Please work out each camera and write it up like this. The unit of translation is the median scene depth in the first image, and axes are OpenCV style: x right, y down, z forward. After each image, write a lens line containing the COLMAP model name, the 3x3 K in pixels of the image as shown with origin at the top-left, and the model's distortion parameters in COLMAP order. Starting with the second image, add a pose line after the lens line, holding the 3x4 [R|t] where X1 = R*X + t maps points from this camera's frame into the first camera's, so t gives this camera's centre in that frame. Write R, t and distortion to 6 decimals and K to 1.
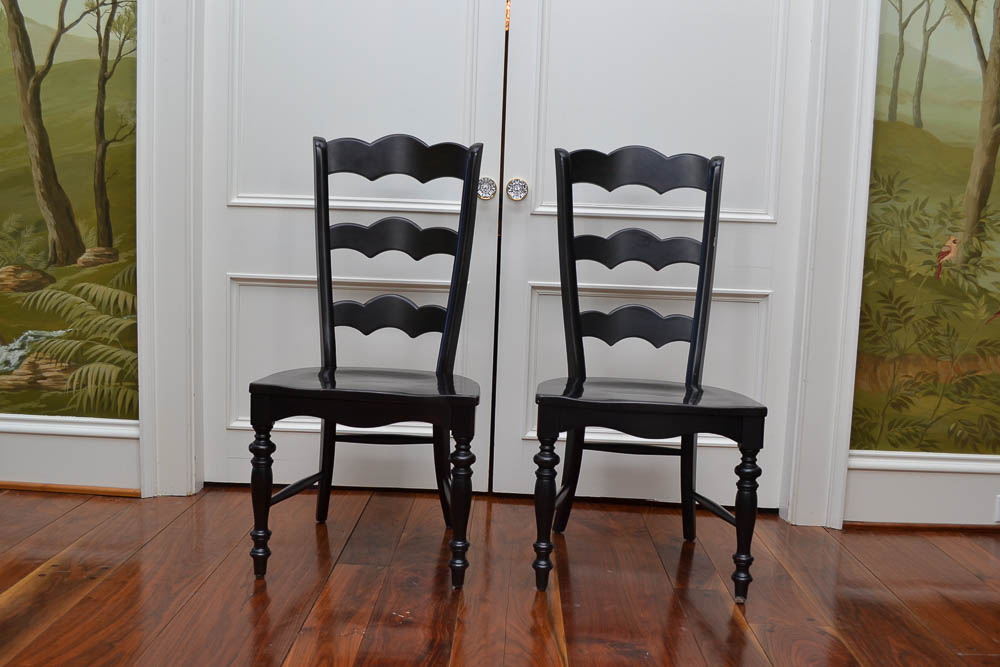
lens RADIAL K [[948.6, 0, 498.5], [0, 948.6, 334.0], [0, 0, 1]] dist [-0.068625, 0.010957]
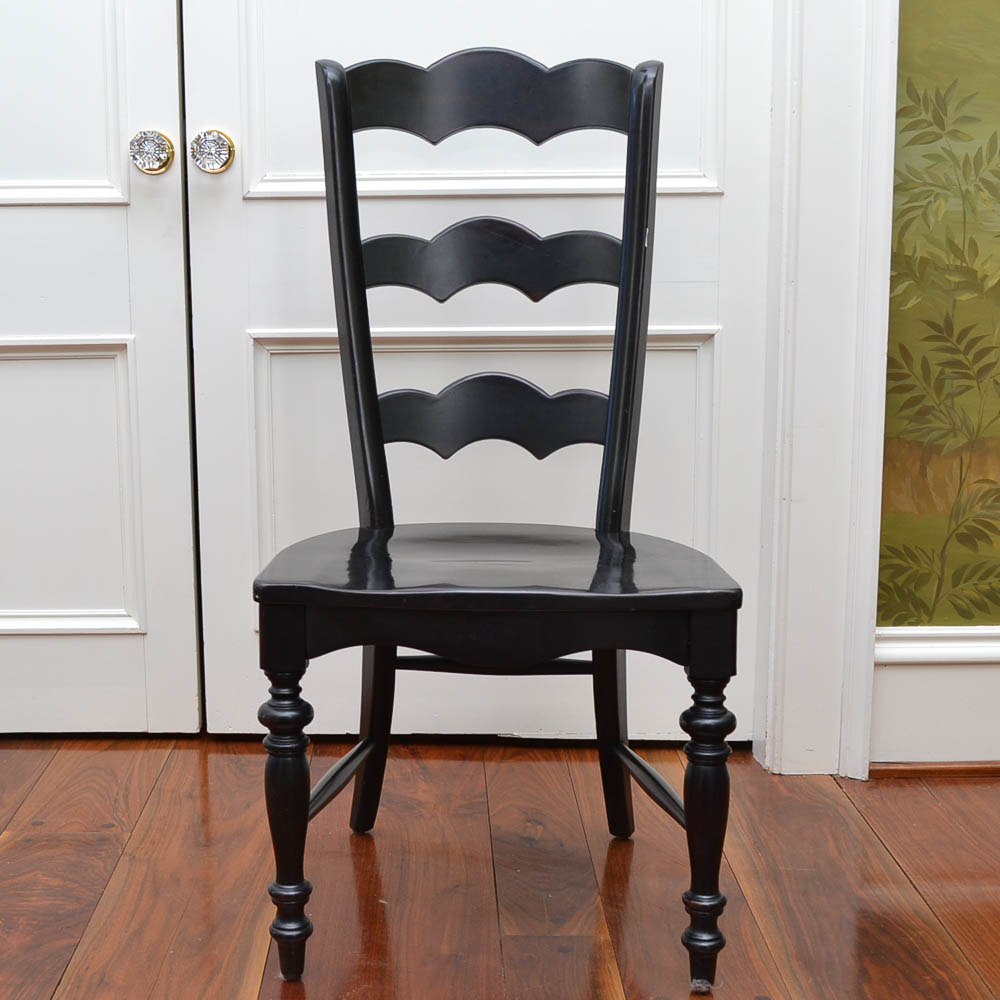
lens RADIAL K [[1552.0, 0, 418.7], [0, 1552.0, 487.3], [0, 0, 1]] dist [-0.049727, -0.059348]
pose [[0.998962, -0.045484, 0.002292, 0.123048], [0.045266, 0.997187, 0.059749, -0.016535], [-0.005004, -0.059584, 0.998211, 0.155729]]
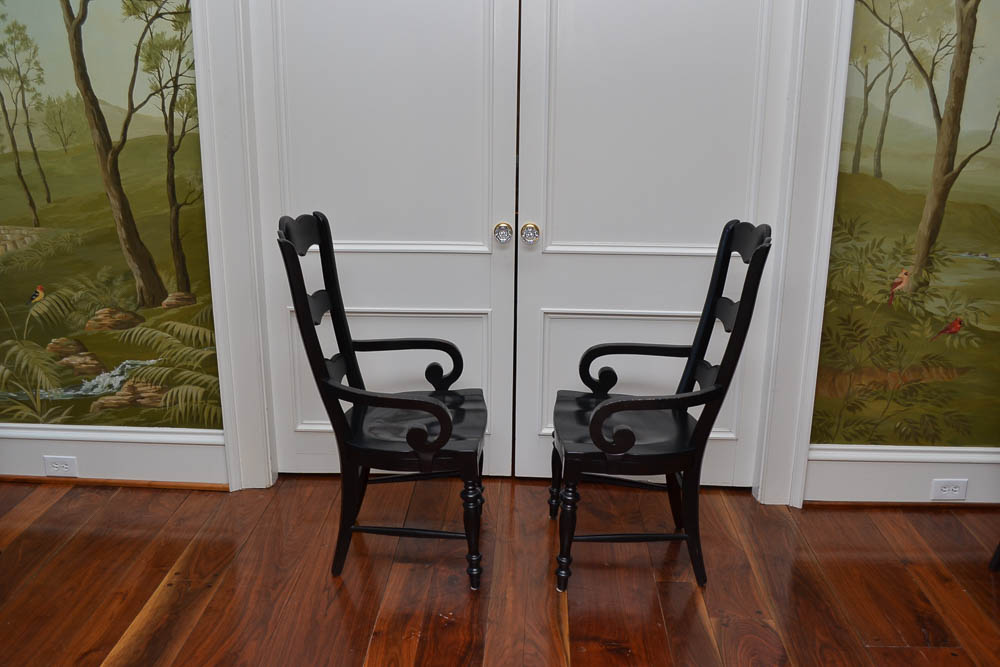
lens RADIAL K [[943.5, 0, 498.4], [0, 943.5, 334.3], [0, 0, 1]] dist [-0.068873, 0.008770]
pose [[0.999344, -0.020130, -0.030102, 0.013423], [0.024976, 0.985048, 0.170463, -0.233186], [0.026220, -0.171103, 0.984904, -0.169847]]
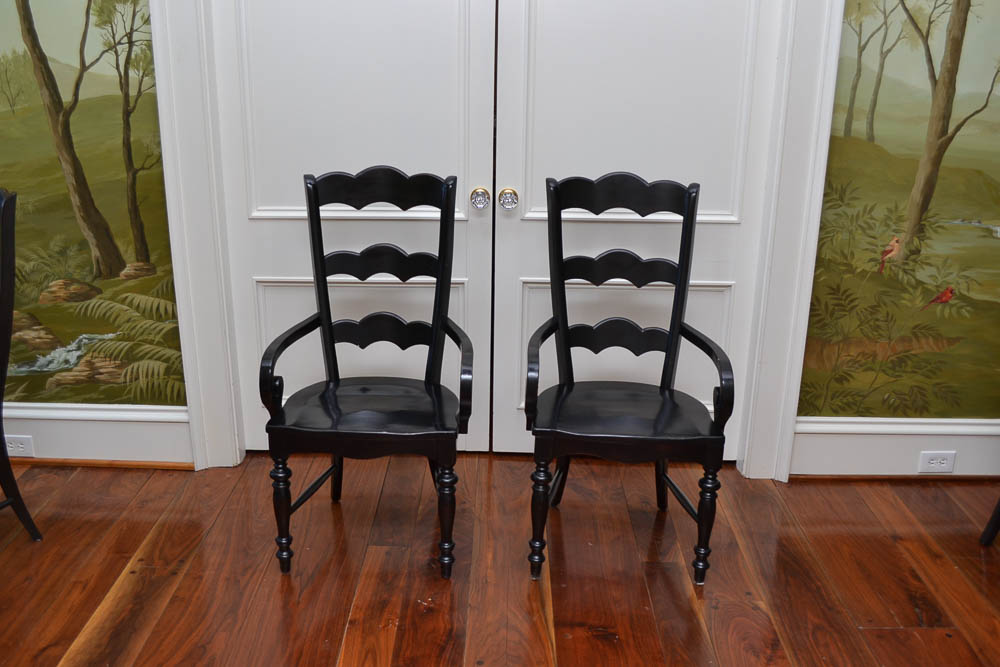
lens RADIAL K [[943.5, 0, 498.4], [0, 943.5, 334.3], [0, 0, 1]] dist [-0.068873, 0.008770]
pose [[0.999699, -0.024289, 0.003332, 0.000435], [0.023045, 0.977355, 0.210349, -0.234758], [-0.008366, -0.210209, 0.977621, -0.118442]]
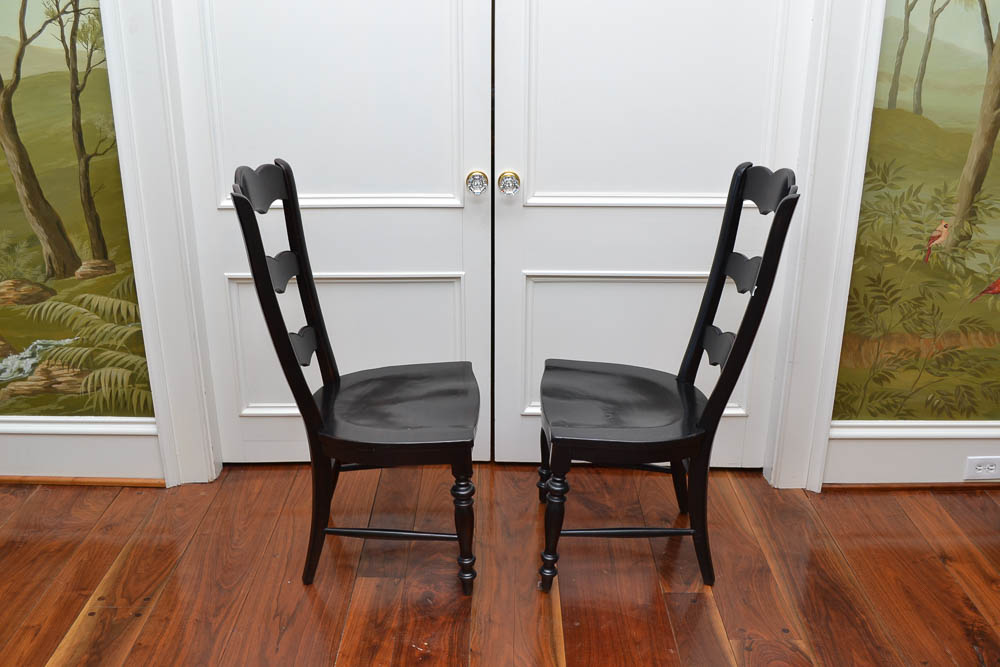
lens RADIAL K [[943.5, 0, 498.4], [0, 943.5, 334.3], [0, 0, 1]] dist [-0.068873, 0.008770]
pose [[0.999332, -0.036446, 0.002519, 0.000466], [0.034732, 0.969183, 0.243881, -0.244154], [-0.011330, -0.243631, 0.969802, 0.007527]]
